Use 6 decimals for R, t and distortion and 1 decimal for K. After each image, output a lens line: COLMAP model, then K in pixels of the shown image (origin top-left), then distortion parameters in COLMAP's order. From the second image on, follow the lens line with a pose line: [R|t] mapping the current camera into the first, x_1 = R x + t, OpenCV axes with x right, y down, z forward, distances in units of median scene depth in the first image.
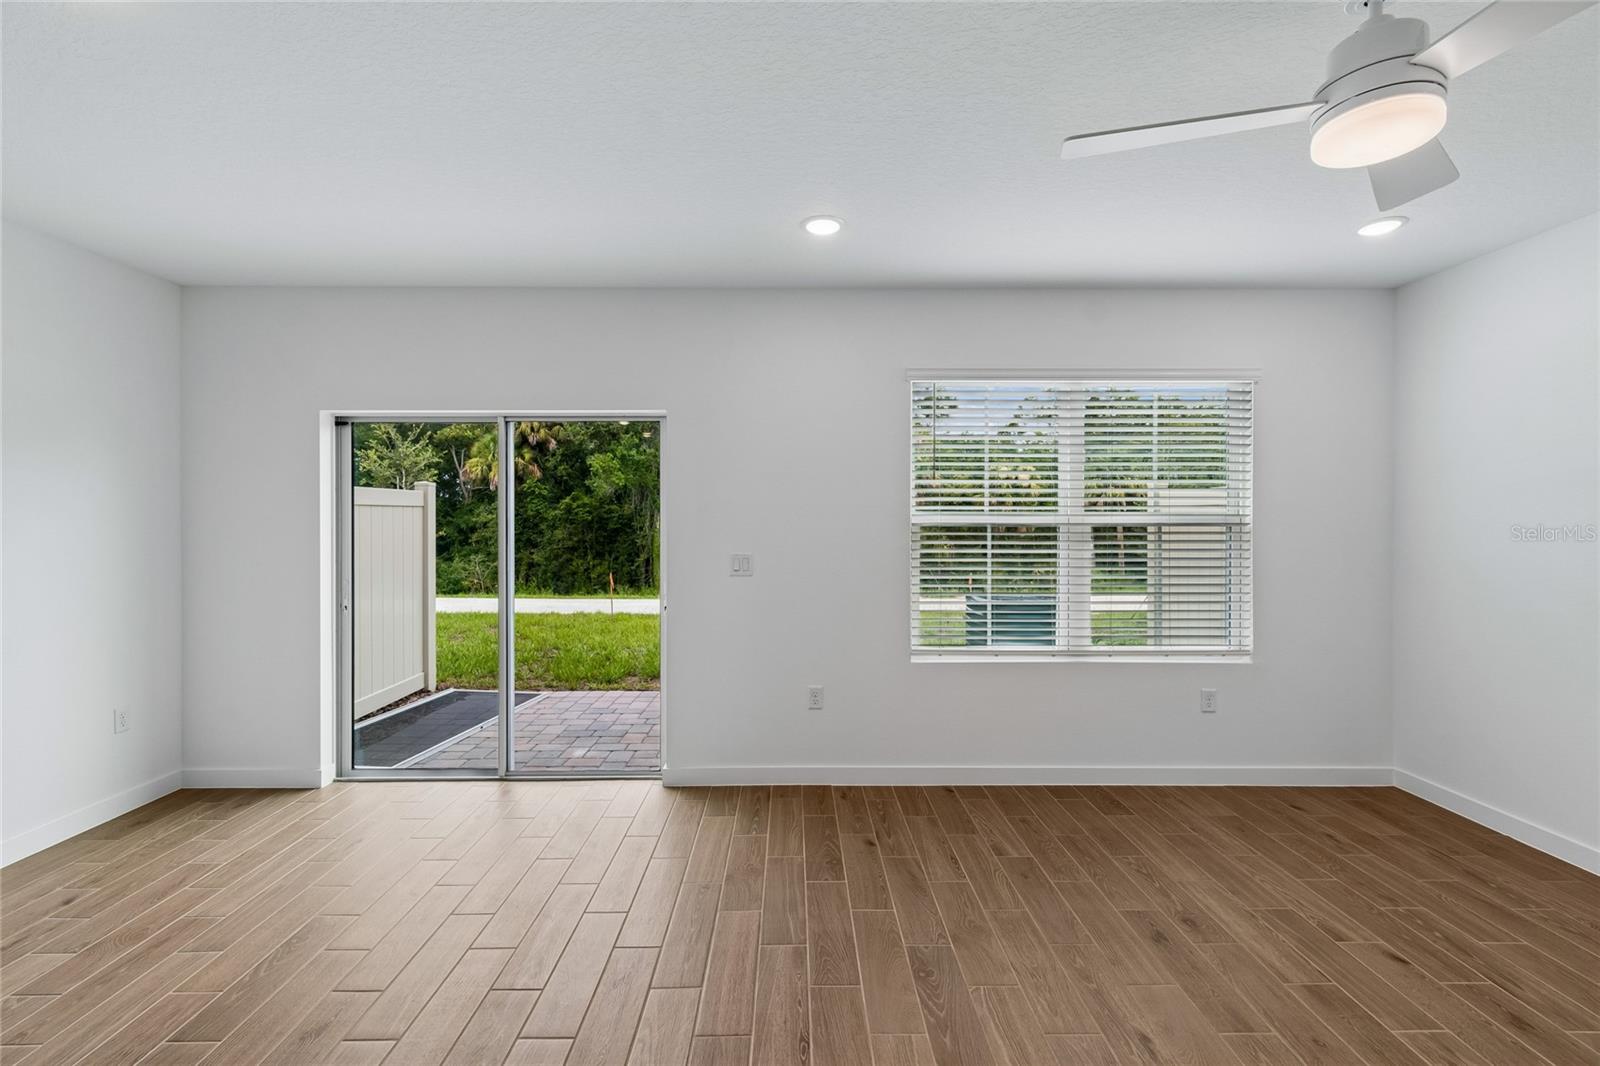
lens RADIAL K [[703.6, 0, 798.4], [0, 703.6, 526.6], [0, 0, 1]] dist [0.002686, -0.000985]
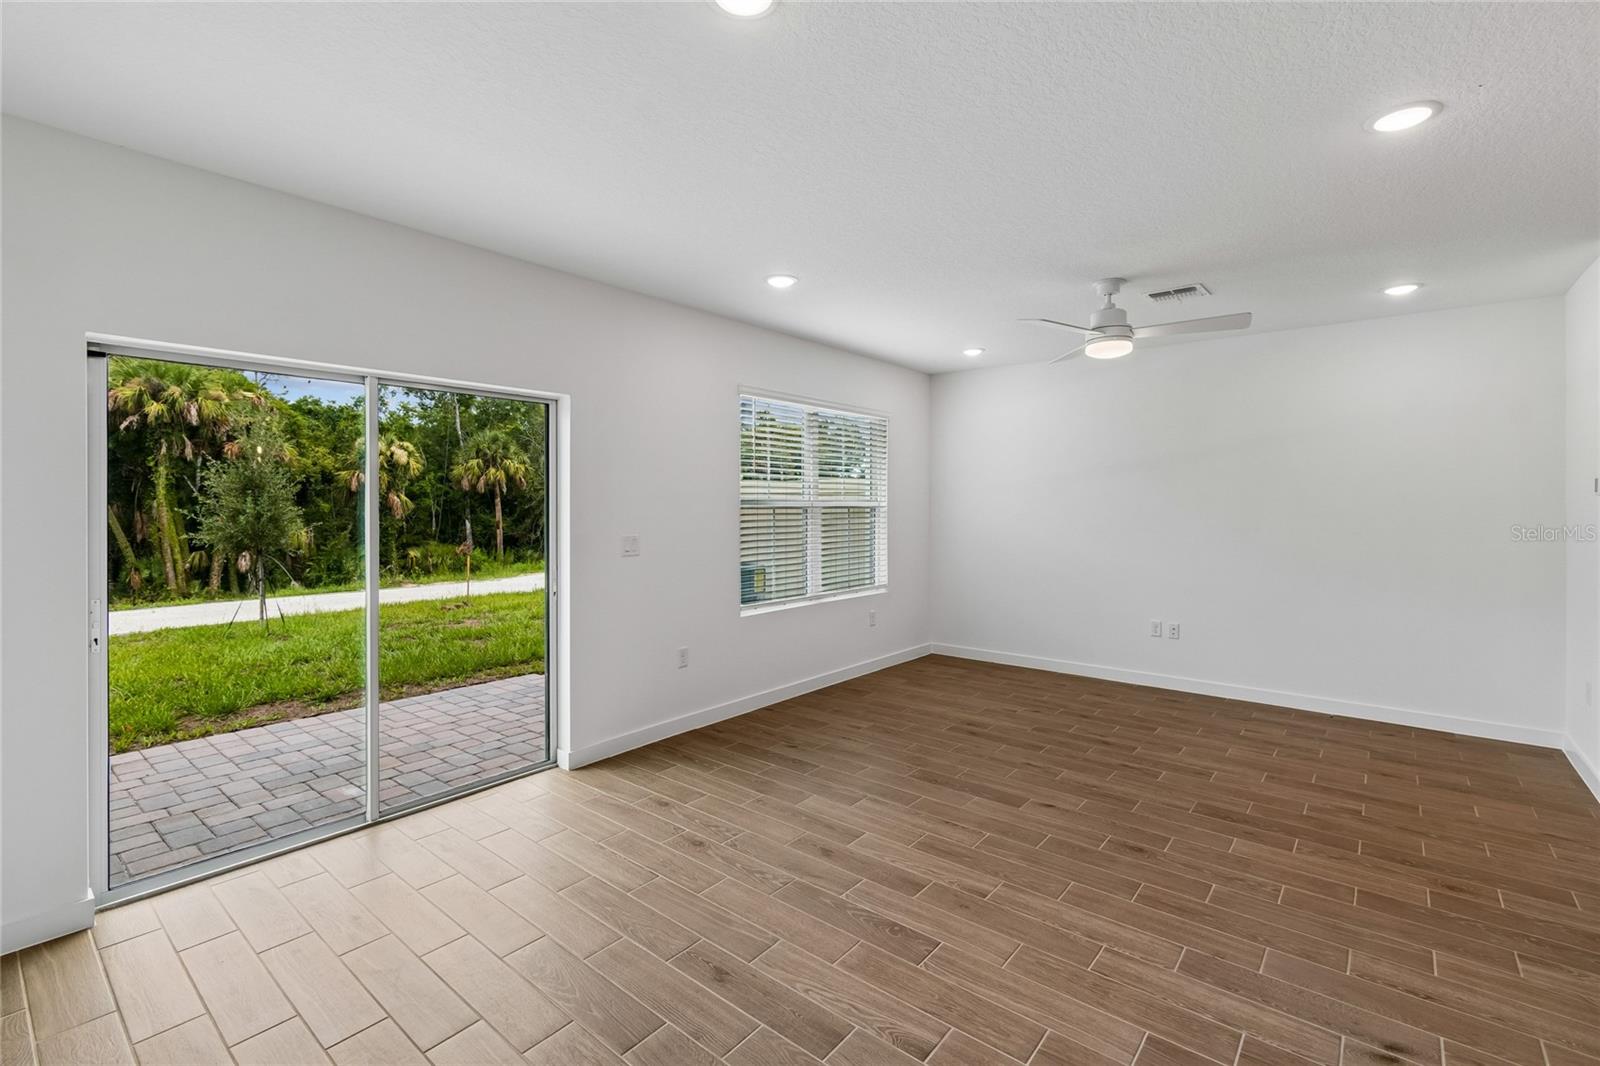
lens RADIAL K [[711.0, 0, 795.9], [0, 711.0, 505.2], [0, 0, 1]] dist [0.003628, -0.000967]
pose [[0.645068, -0.001588, 0.764123, -0.731743], [0.003731, 0.999992, -0.001072, -0.005941], [-0.764116, 0.003543, 0.645070, 0.095645]]
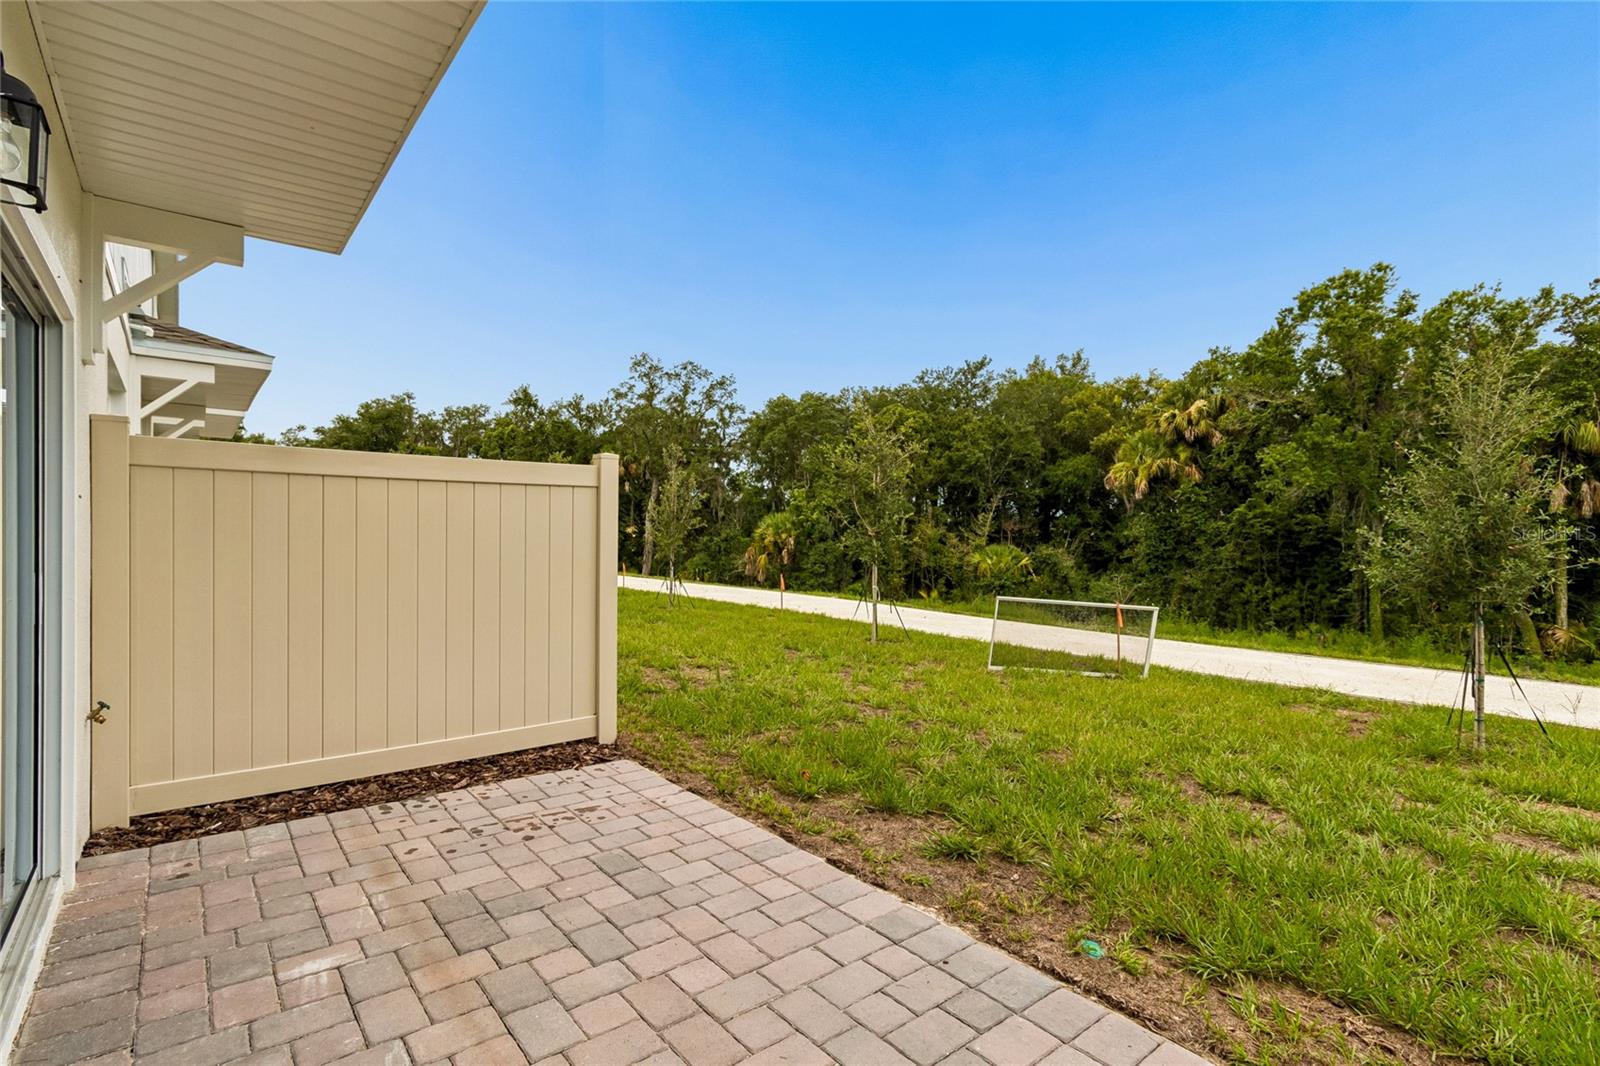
lens RADIAL K [[759.4, 0, 787.5], [0, 759.4, 539.5], [0, 0, 1]] dist [0.002107, -0.000014]
pose [[0.617998, 0.011289, -0.786098, 0.341758], [-0.015337, 0.999880, 0.002302, 0.034736], [0.786030, 0.010634, 0.618097, 1.118708]]
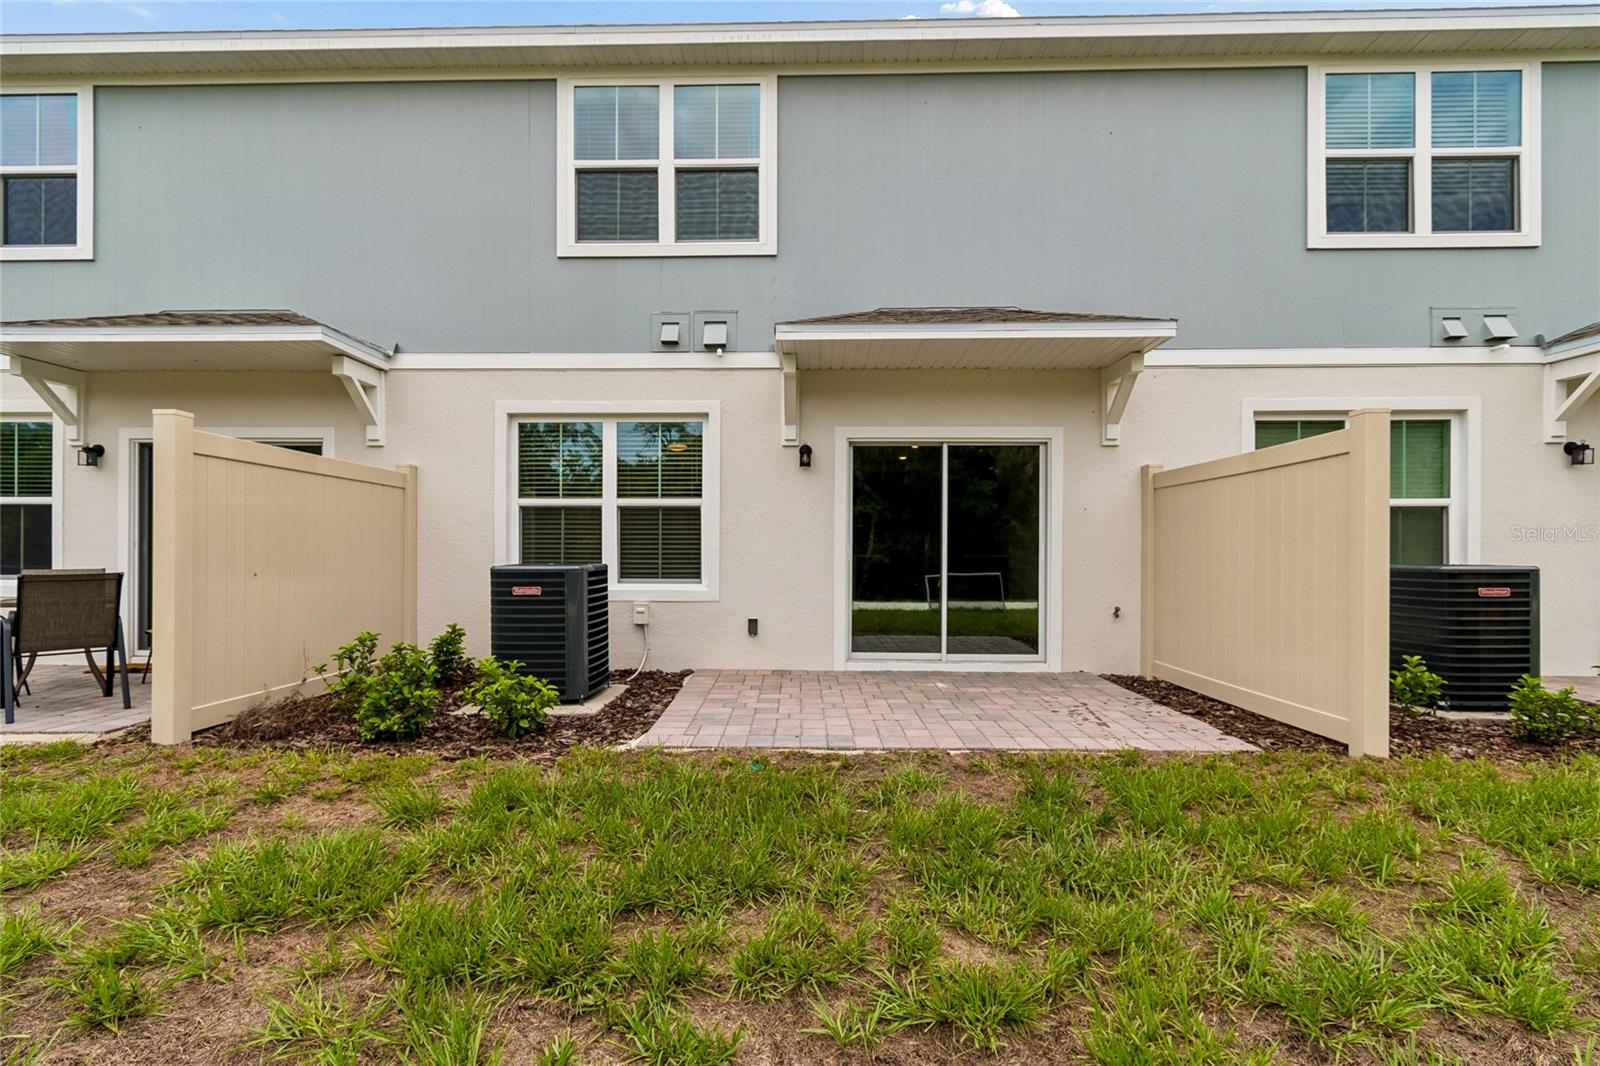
lens RADIAL K [[710.7, 0, 798.1], [0, 710.7, 547.9], [0, 0, 1]] dist [0.001781, -0.000247]
pose [[-0.999556, -0.002789, 0.029678, -0.096025], [-0.002762, 0.999996, 0.000936, 0.091953], [-0.029681, 0.000854, -0.999559, 2.691904]]
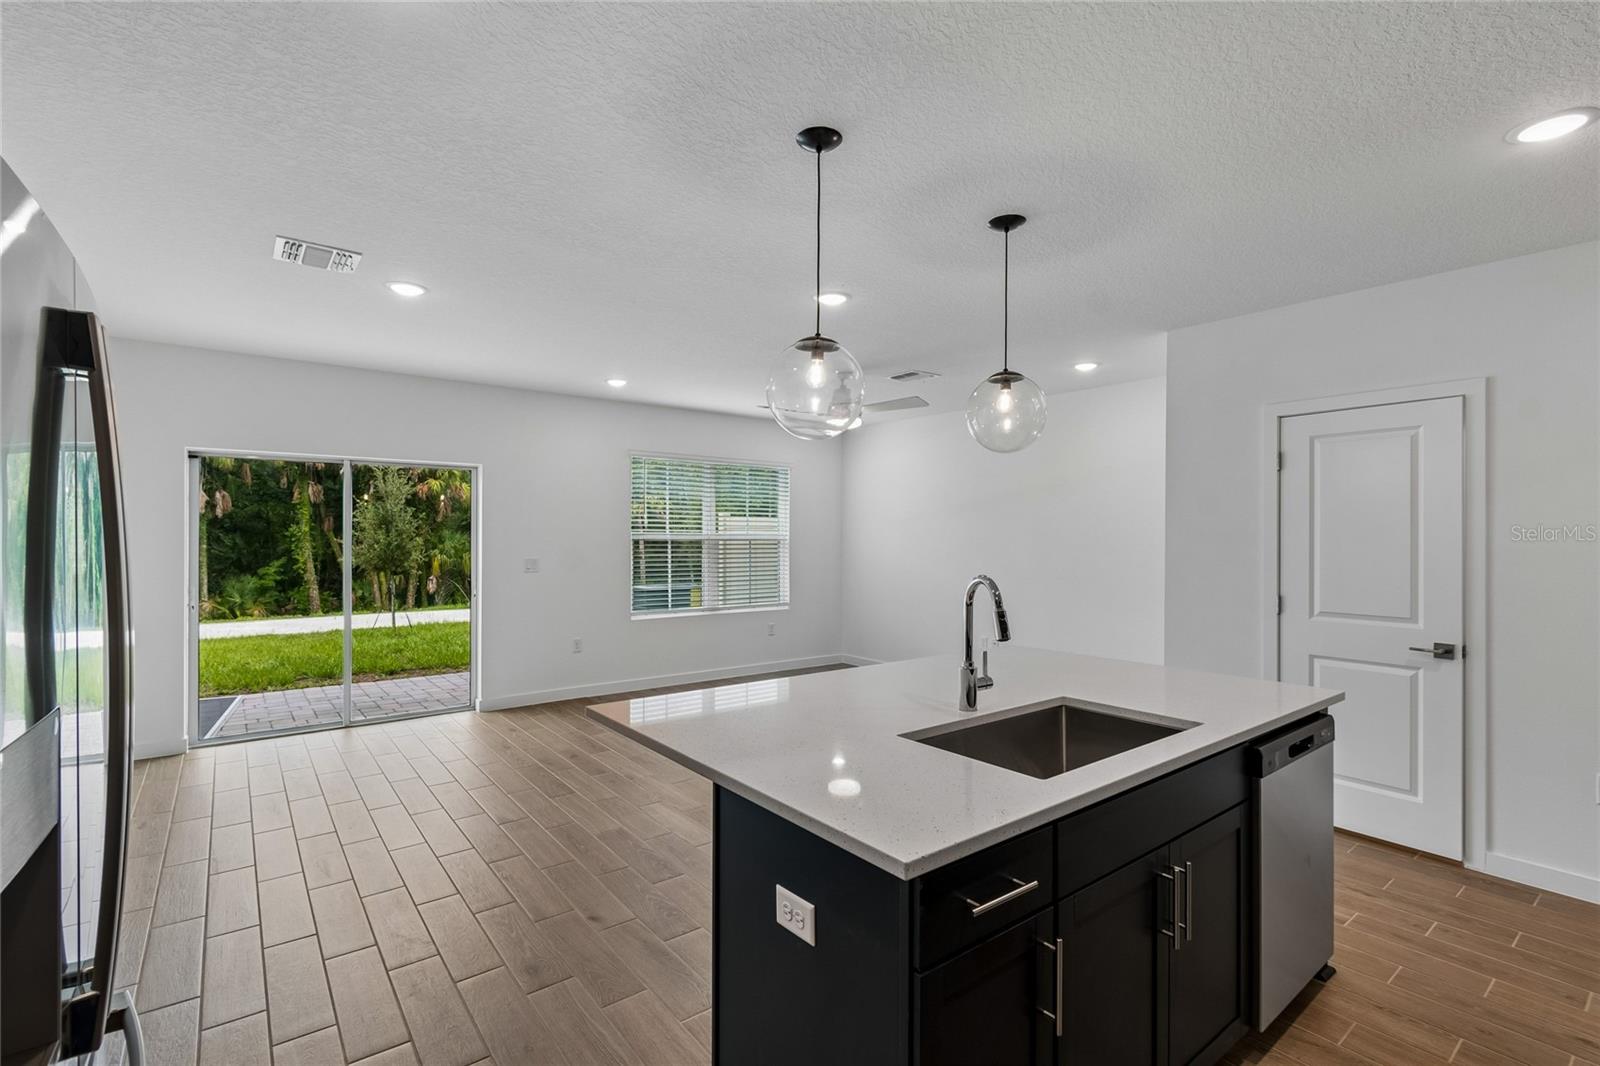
lens RADIAL K [[720.3, 0, 796.9], [0, 720.3, 538.8], [0, 0, 1]] dist [0.000749, 0.000093]
pose [[0.791523, 0.001618, 0.611137, -0.581229], [-0.001303, 0.999999, -0.000960, -0.004250], [-0.611137, -0.000036, 0.791525, -0.627157]]
